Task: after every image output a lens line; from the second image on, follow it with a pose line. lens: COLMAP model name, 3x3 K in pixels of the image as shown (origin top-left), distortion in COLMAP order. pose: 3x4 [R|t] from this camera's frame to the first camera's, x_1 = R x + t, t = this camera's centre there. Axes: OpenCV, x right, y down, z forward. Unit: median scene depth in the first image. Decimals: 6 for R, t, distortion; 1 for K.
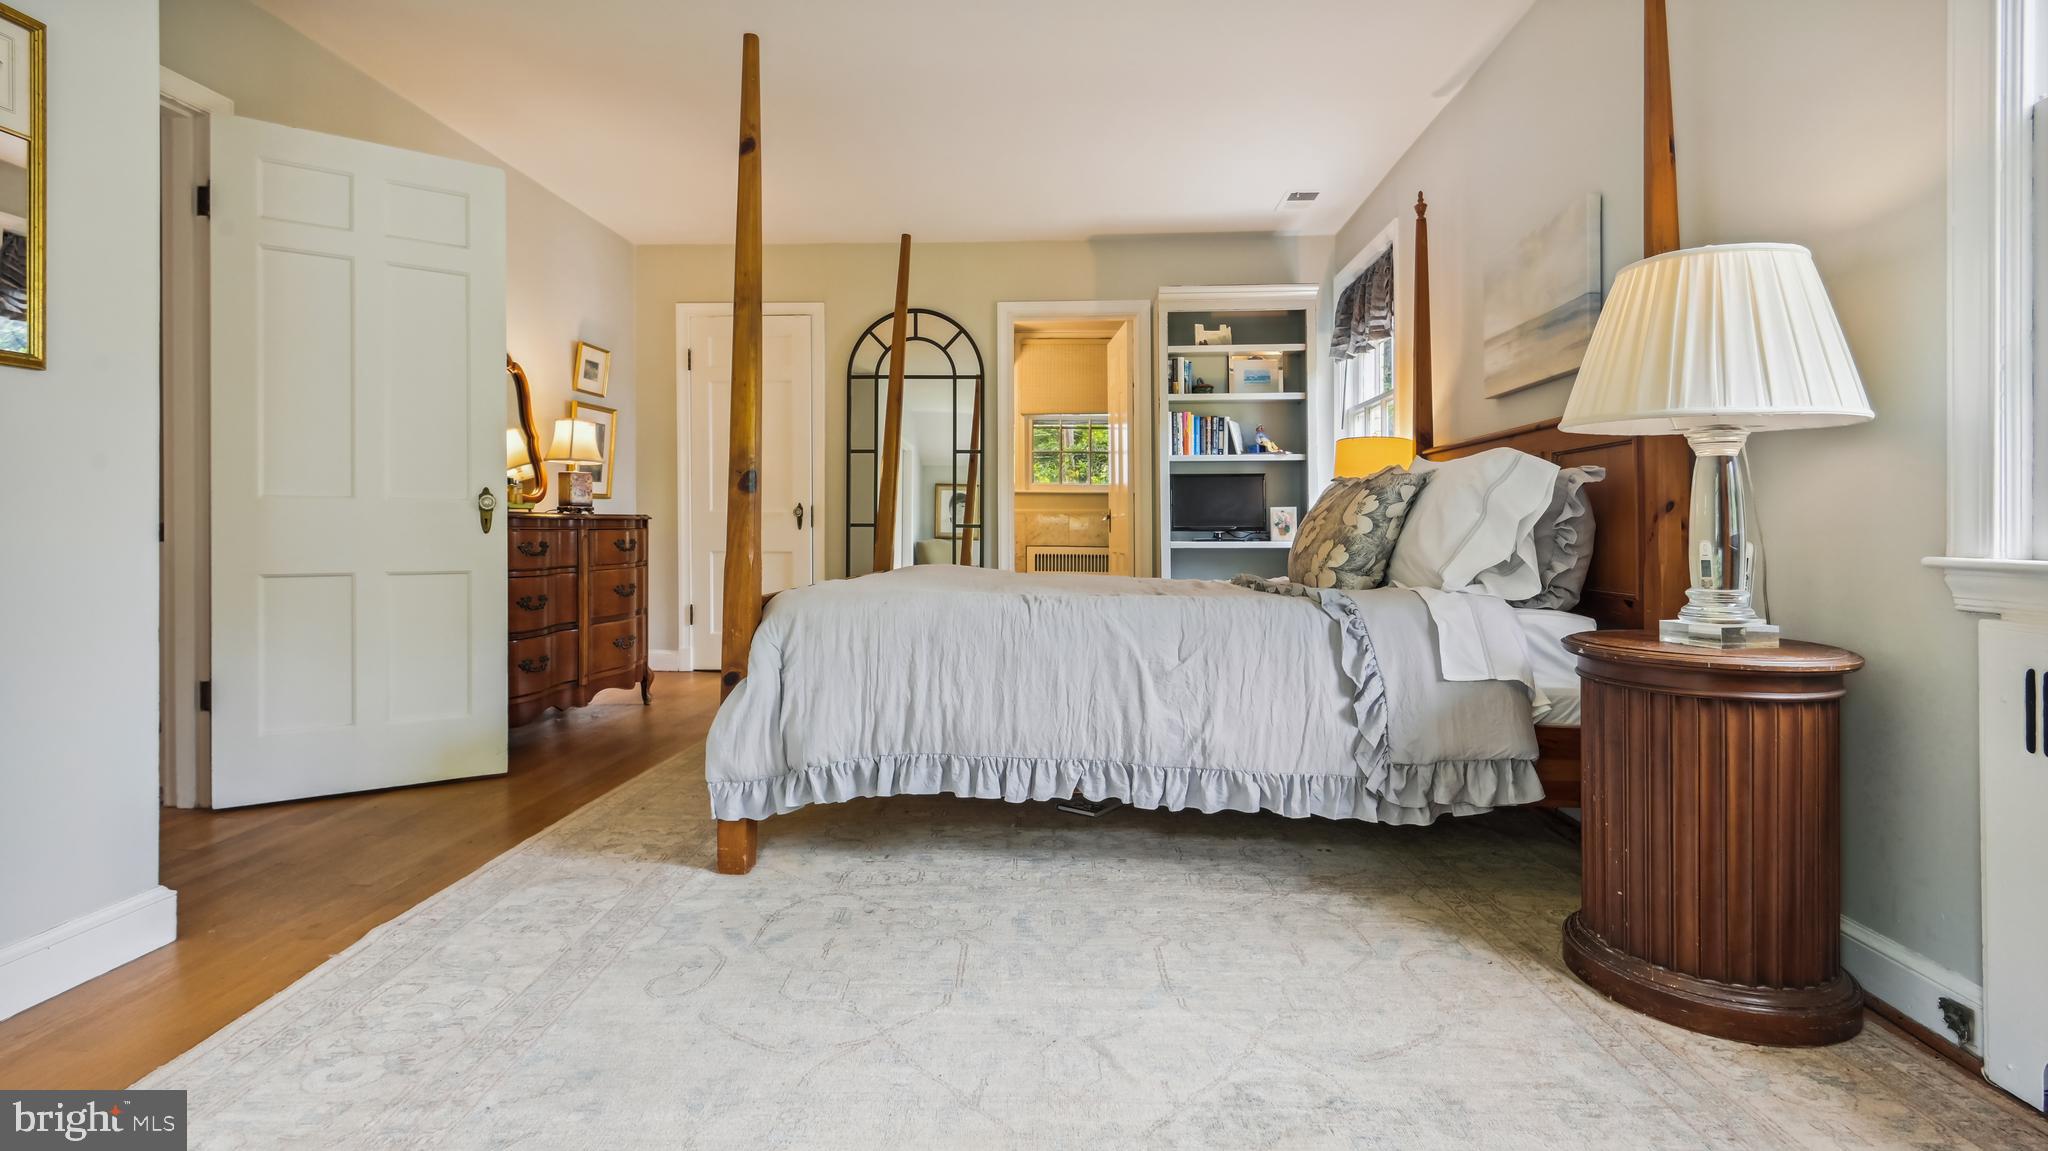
lens RADIAL K [[936.5, 0, 1015.0], [0, 936.5, 536.4], [0, 0, 1]] dist [0.008931, -0.002764]
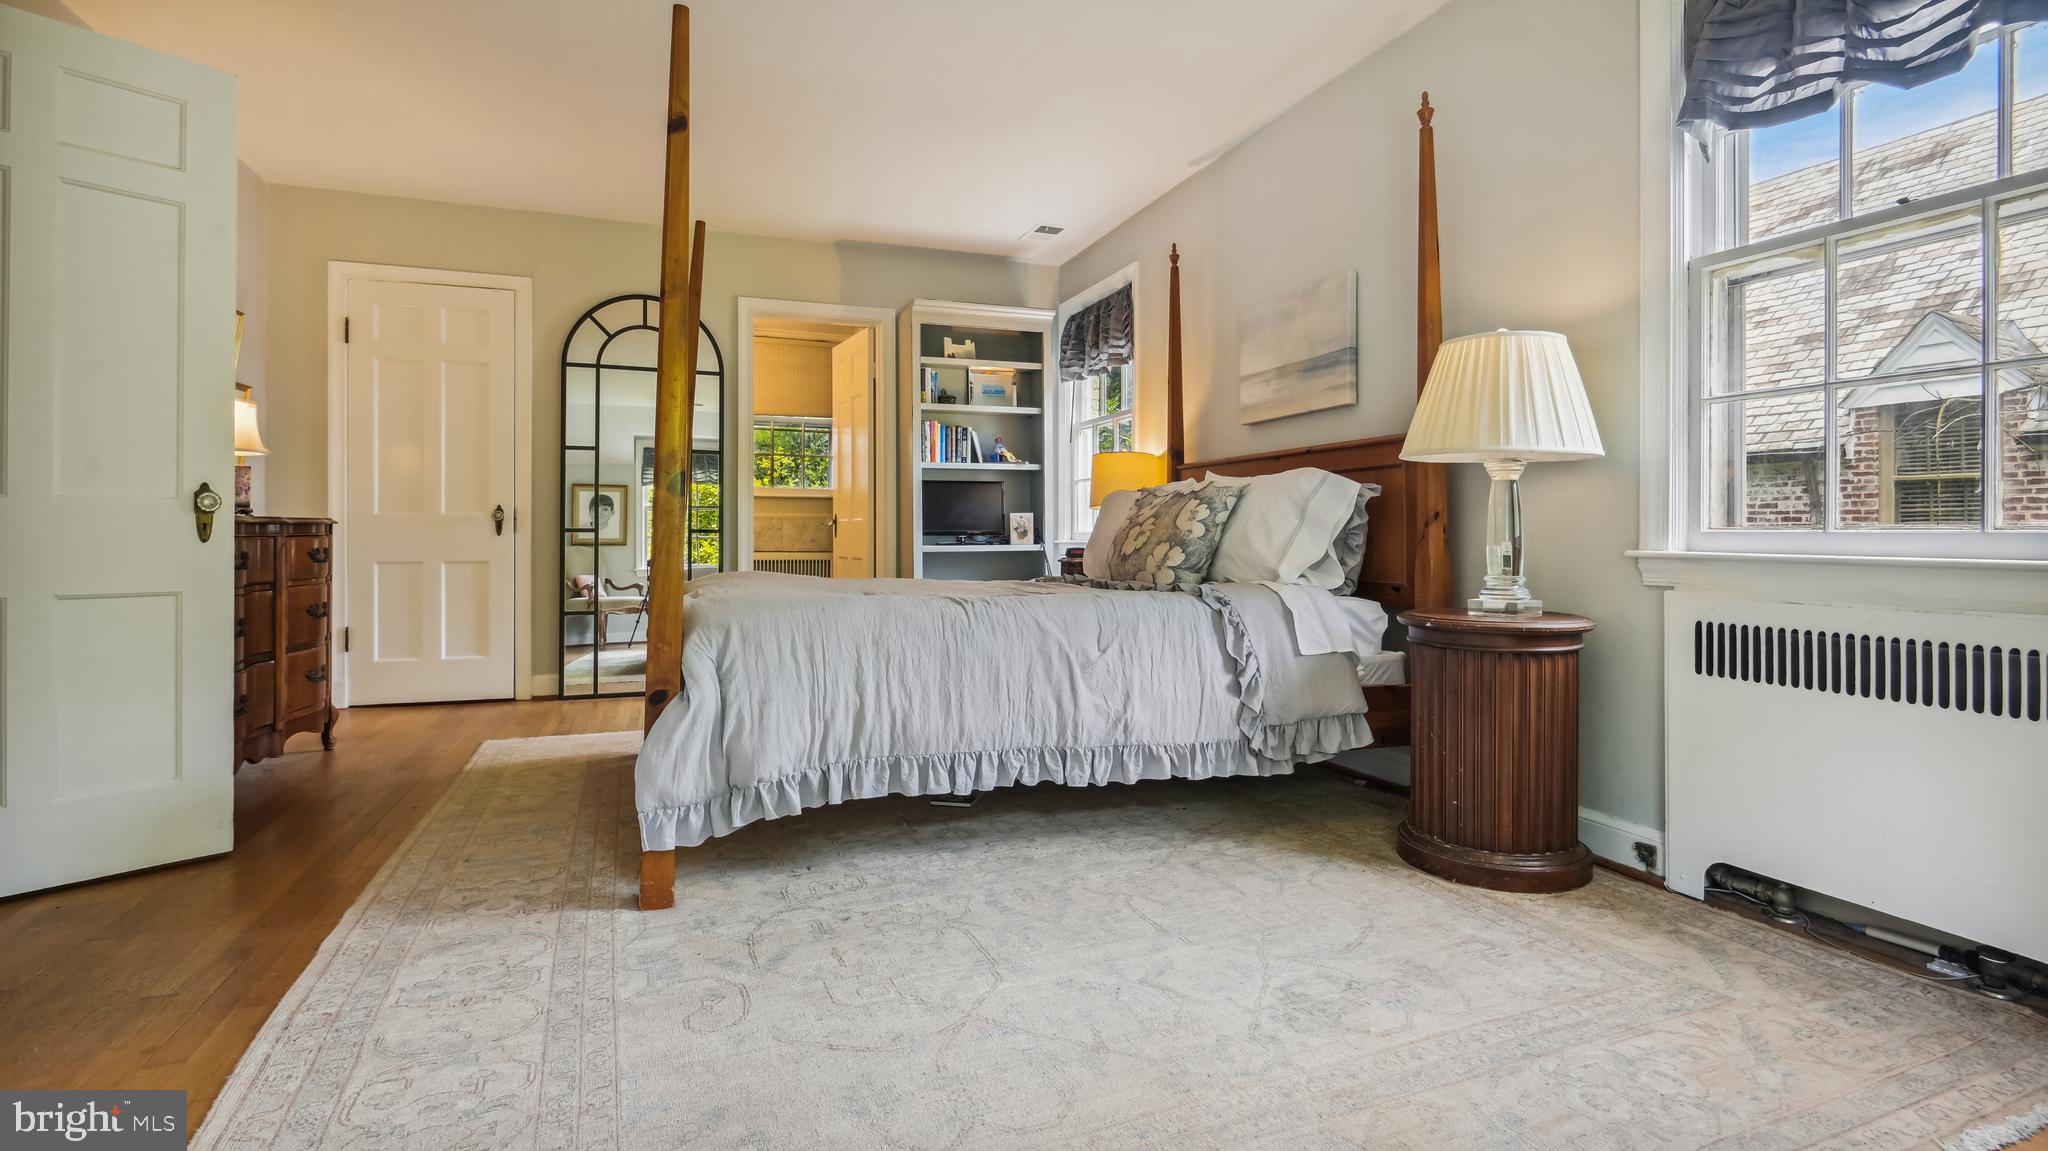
lens RADIAL K [[936.5, 0, 1032.1], [0, 936.5, 543.1], [0, 0, 1]] dist [0.008931, -0.002764]
pose [[0.917269, -0.007834, 0.398192, -0.344104], [0.006621, 0.999968, 0.004419, -0.002642], [-0.398214, -0.001417, 0.917291, 0.003620]]
